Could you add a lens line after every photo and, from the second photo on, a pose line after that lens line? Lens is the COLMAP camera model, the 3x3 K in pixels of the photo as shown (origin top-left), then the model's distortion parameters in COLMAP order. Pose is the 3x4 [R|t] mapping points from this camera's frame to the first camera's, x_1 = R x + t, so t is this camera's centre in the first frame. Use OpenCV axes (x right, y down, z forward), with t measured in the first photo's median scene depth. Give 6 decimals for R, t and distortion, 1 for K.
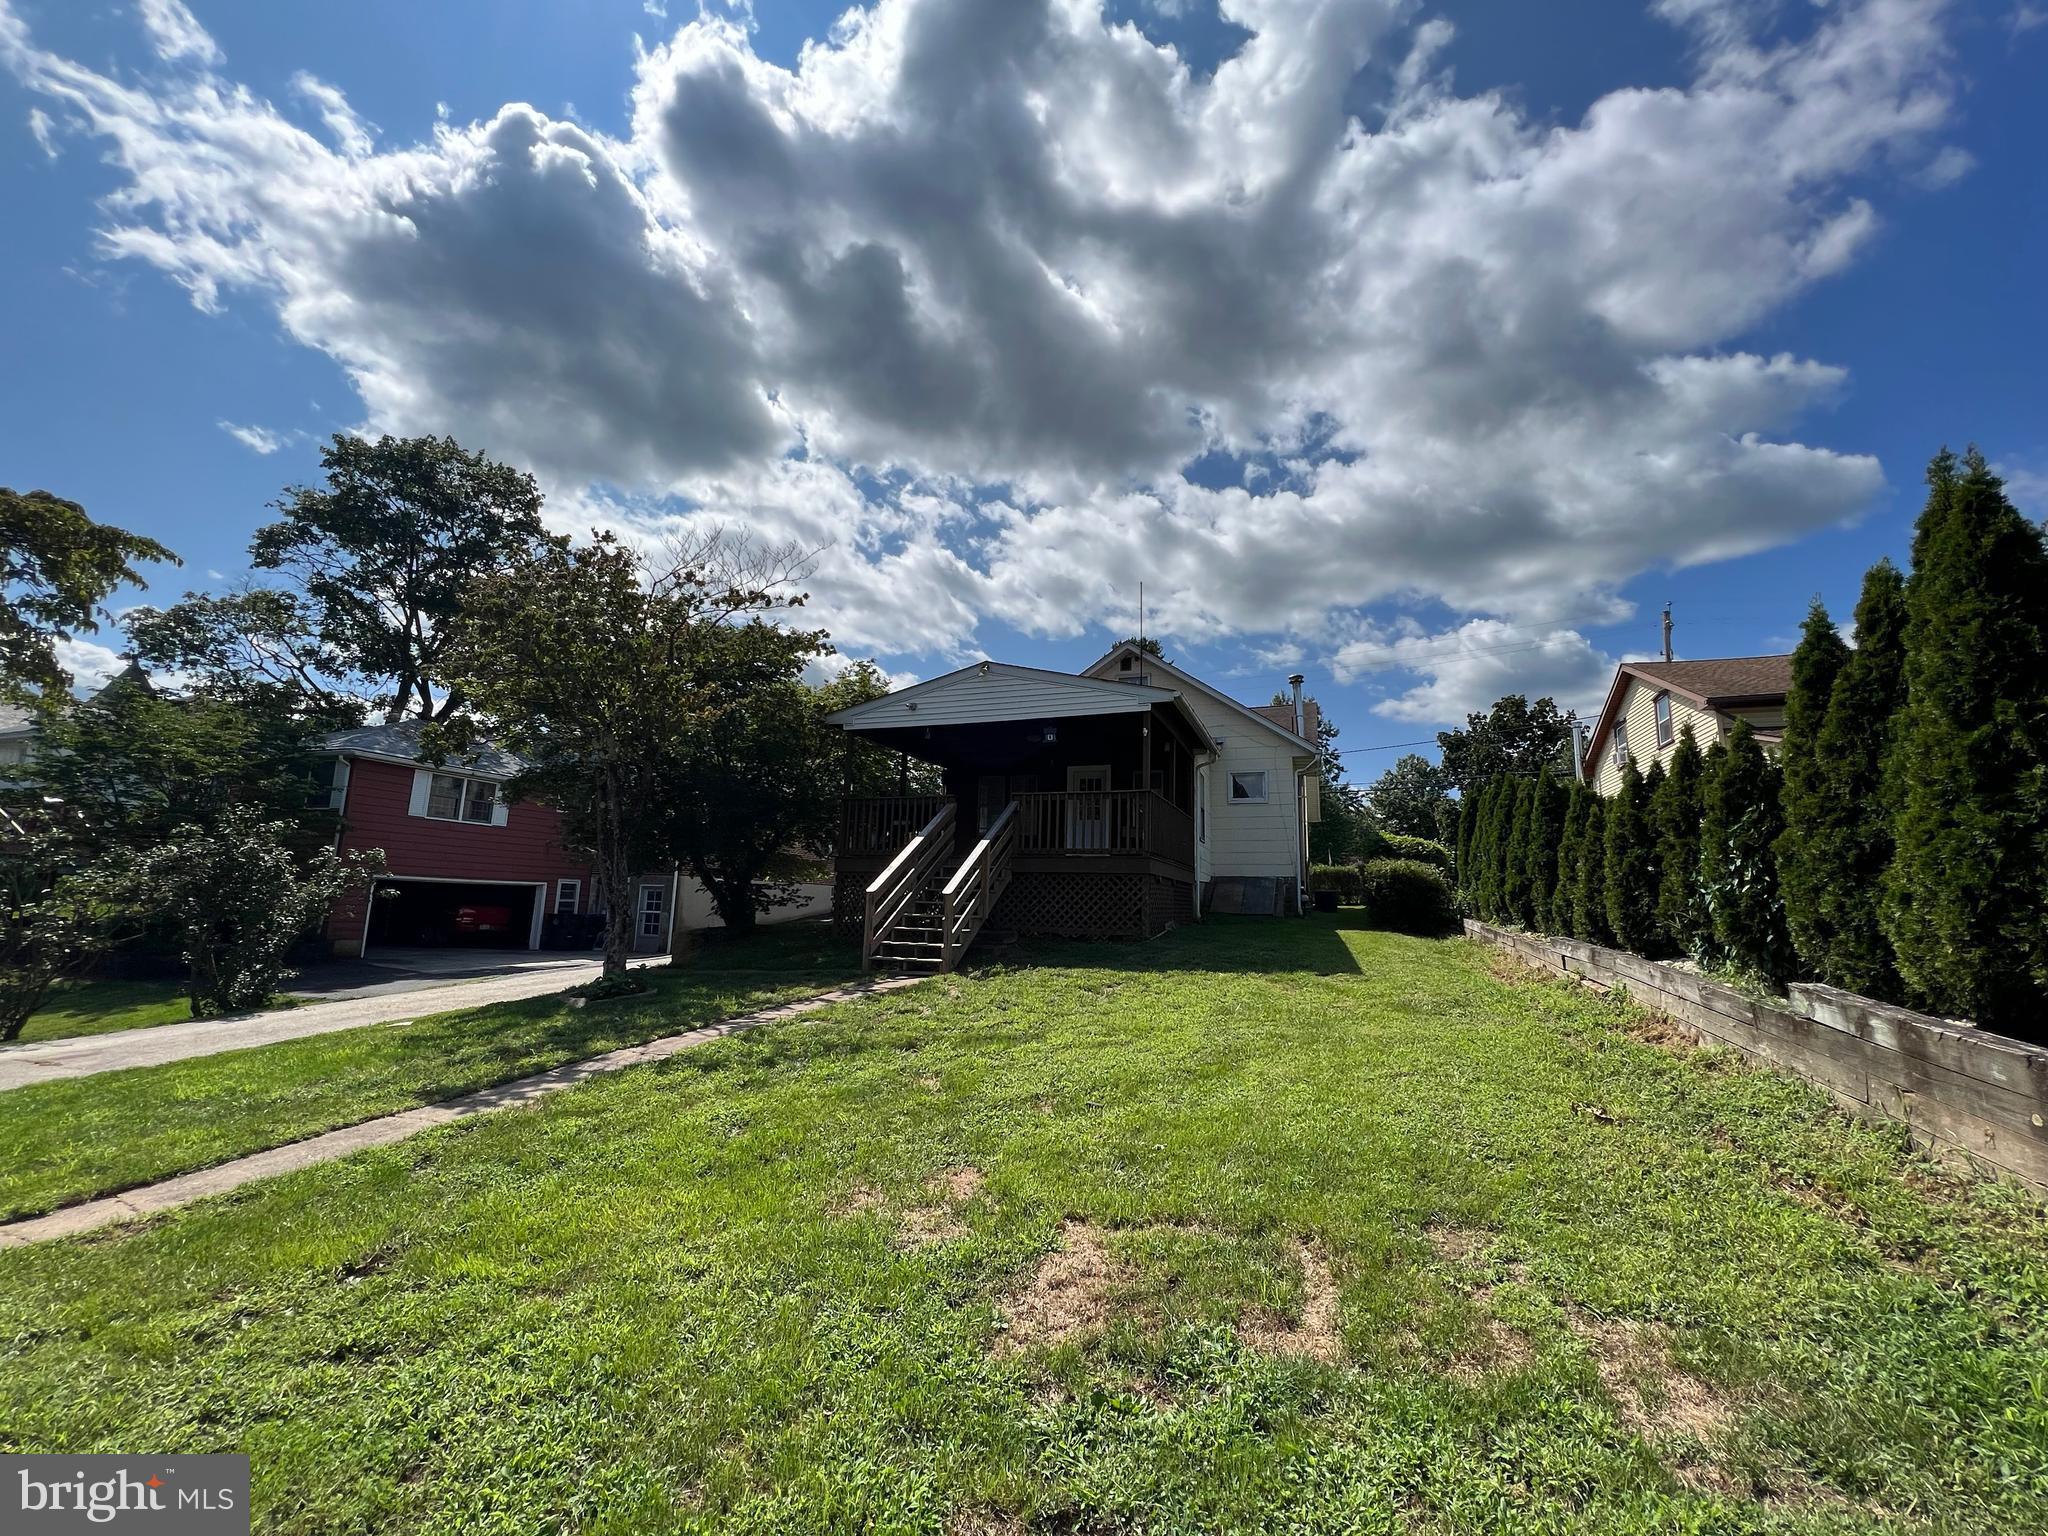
lens RADIAL K [[826.5, 0, 1006.2], [0, 826.5, 825.4], [0, 0, 1]] dist [-0.002021, 0.001041]
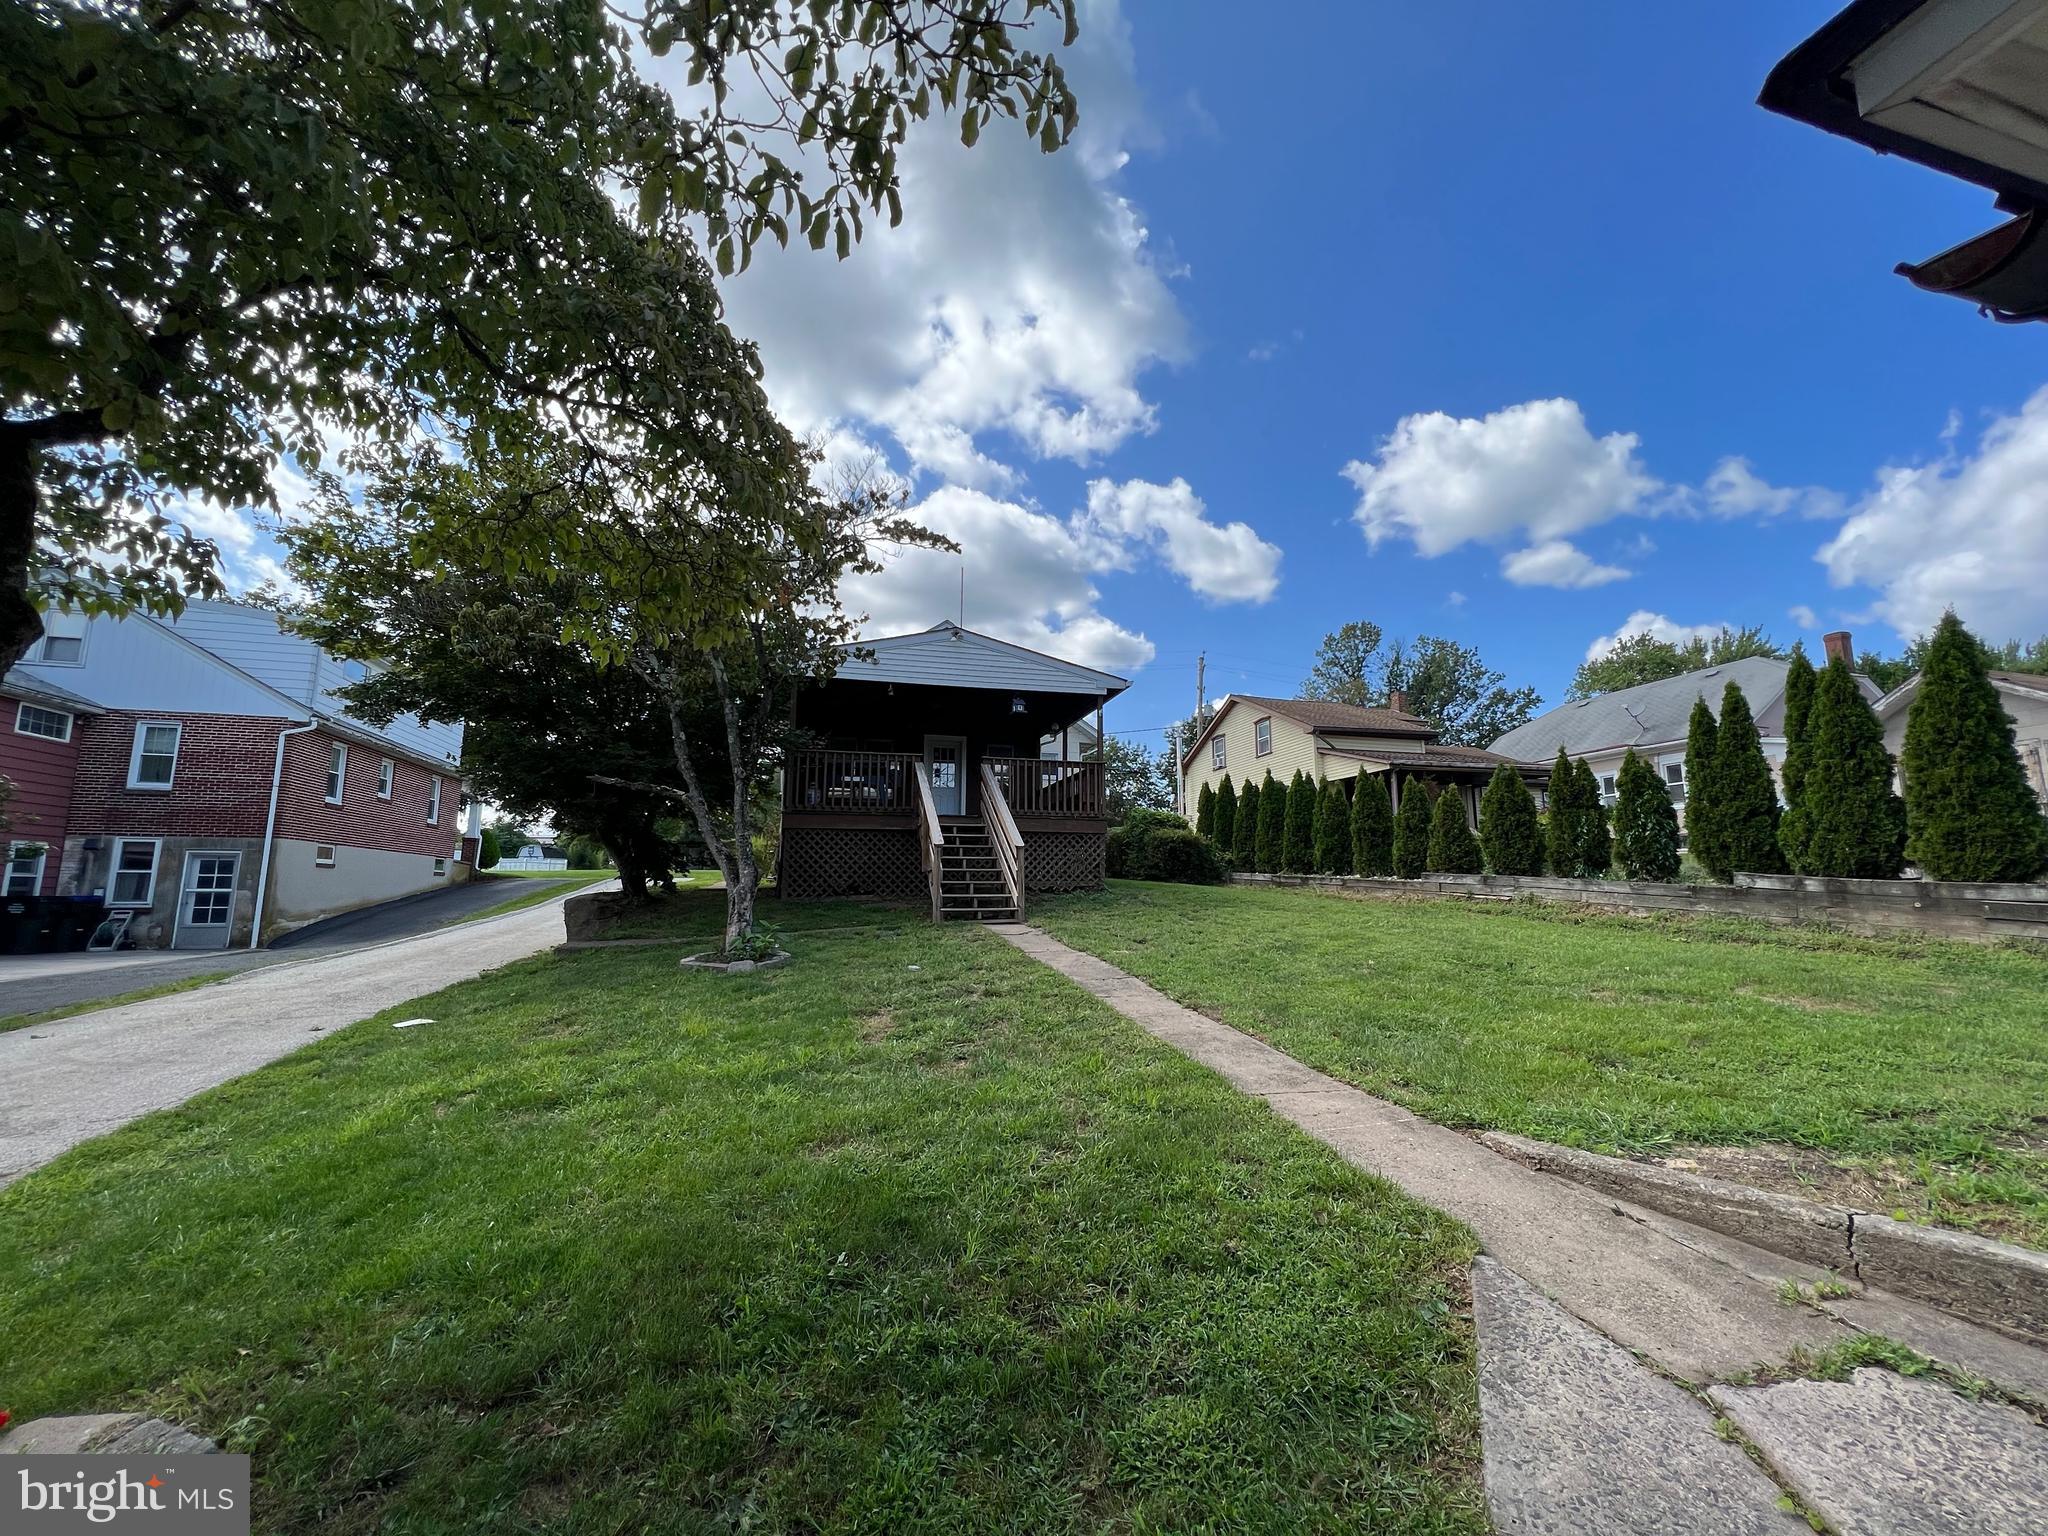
lens RADIAL K [[826.5, 0, 1020.2], [0, 826.5, 767.7], [0, 0, 1]] dist [-0.002021, 0.001041]
pose [[0.808886, 0.065793, 0.584273, -0.109779], [-0.038110, 0.997497, -0.059563, 0.007067], [-0.586729, 0.025913, 0.809369, 0.020268]]
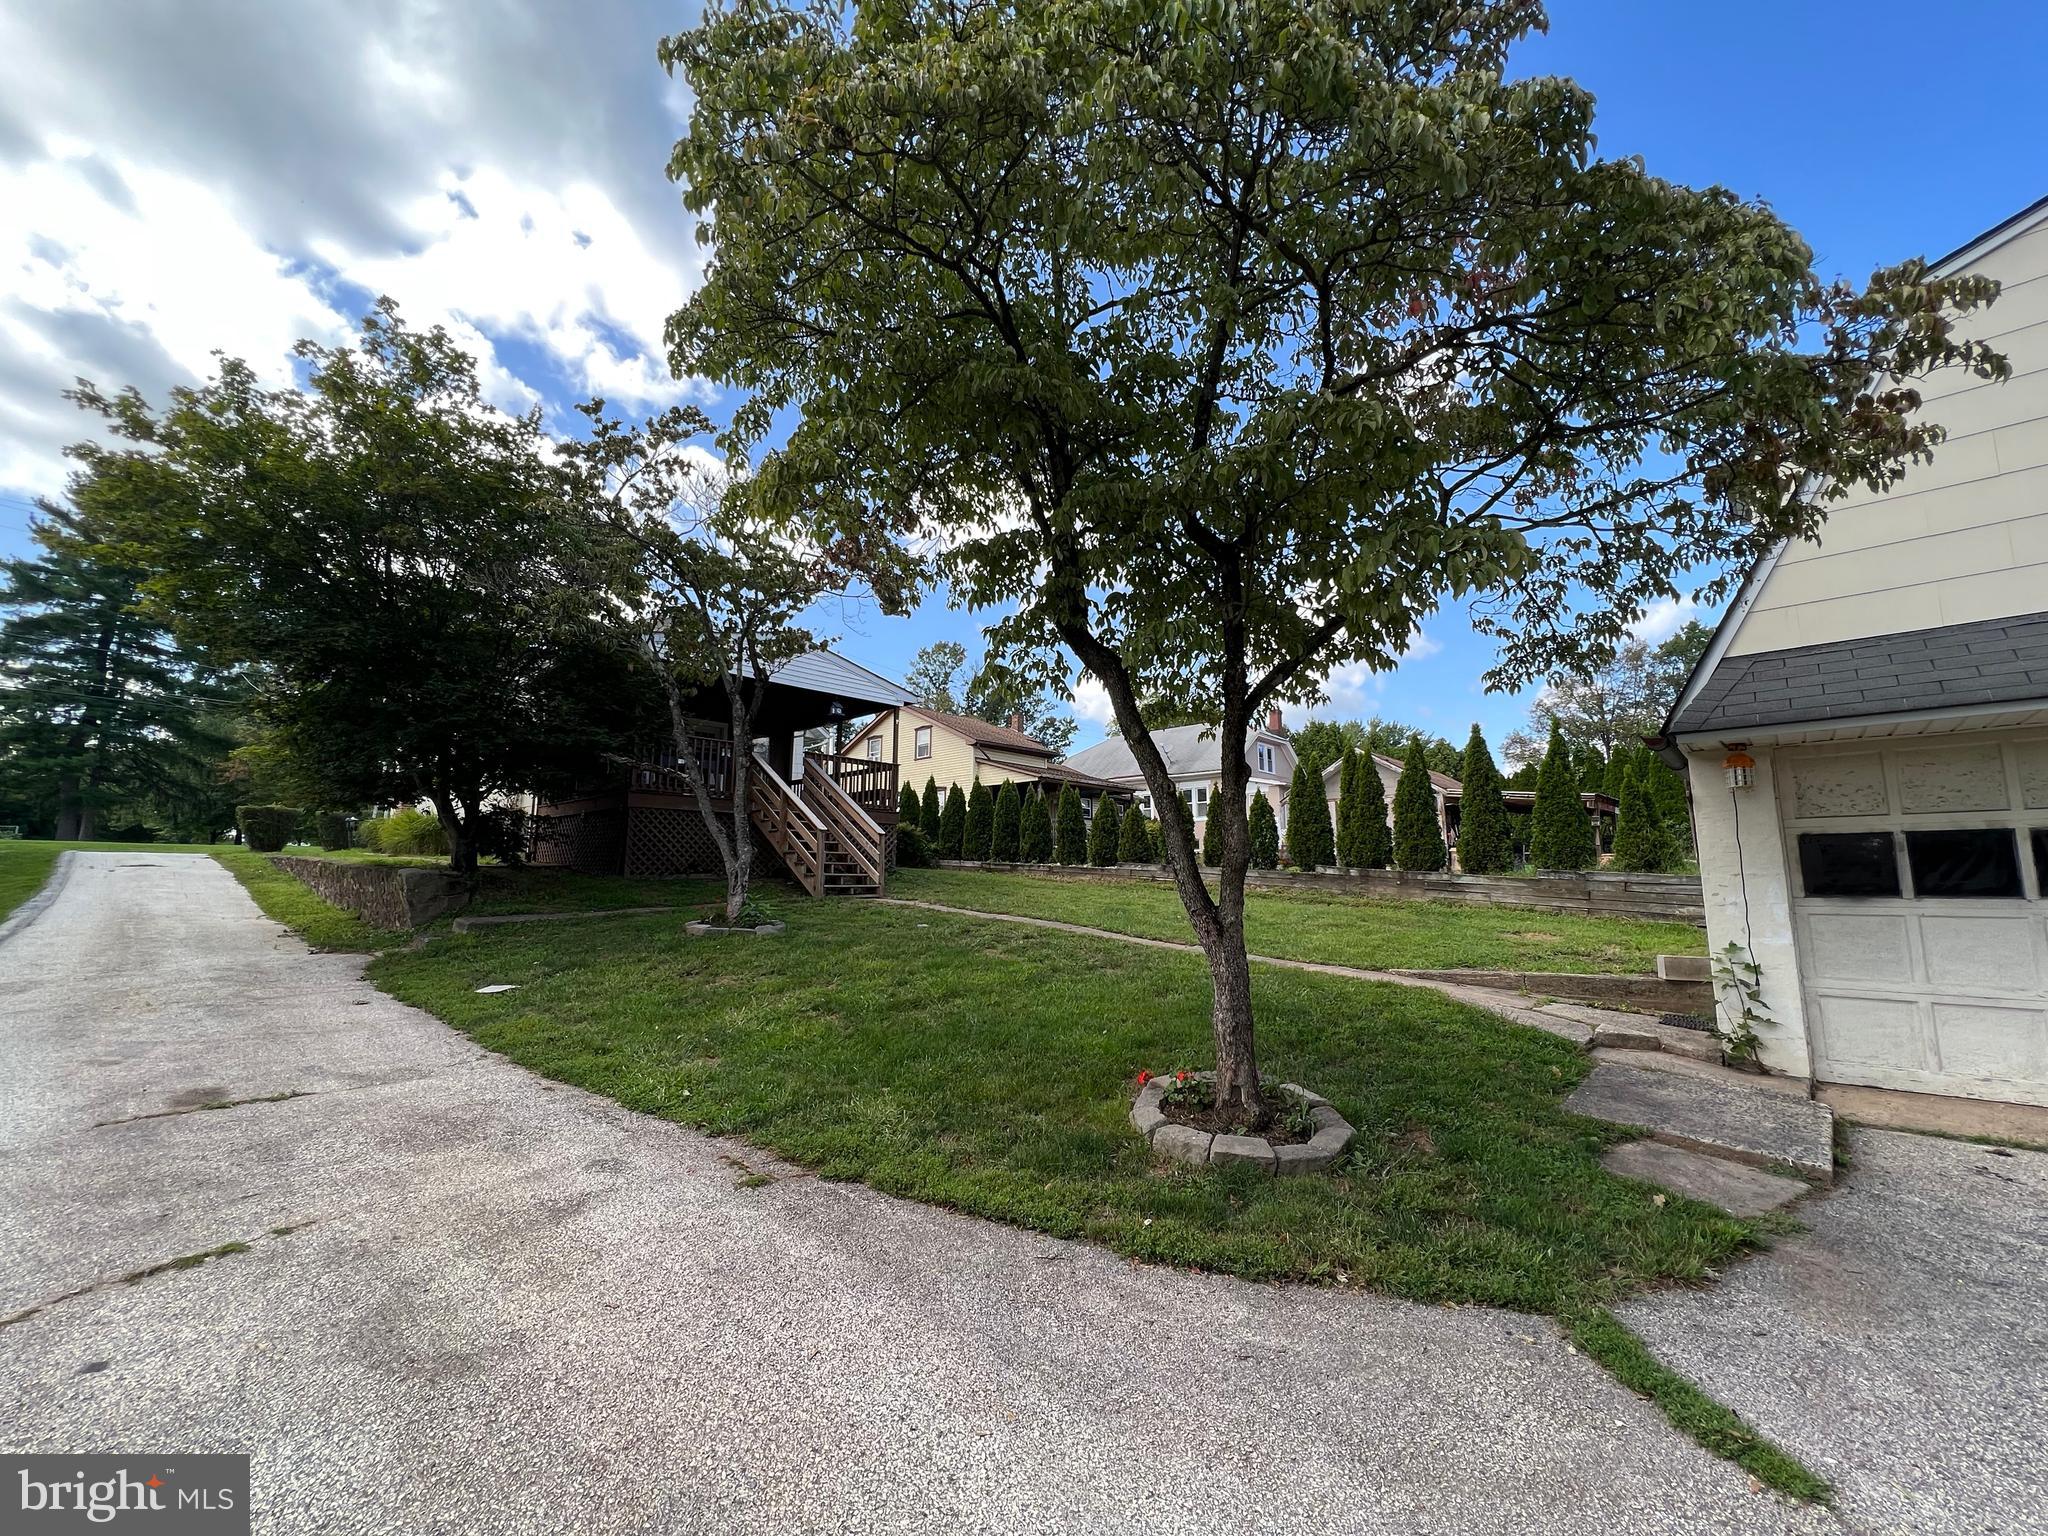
lens RADIAL K [[826.5, 0, 1027.6], [0, 826.5, 761.6], [0, 0, 1]] dist [-0.002021, 0.001041]
pose [[0.370469, 0.115403, 0.921648, -0.184801], [-0.086927, 0.992205, -0.089296, 0.010437], [-0.924768, -0.047035, 0.377613, 0.048567]]
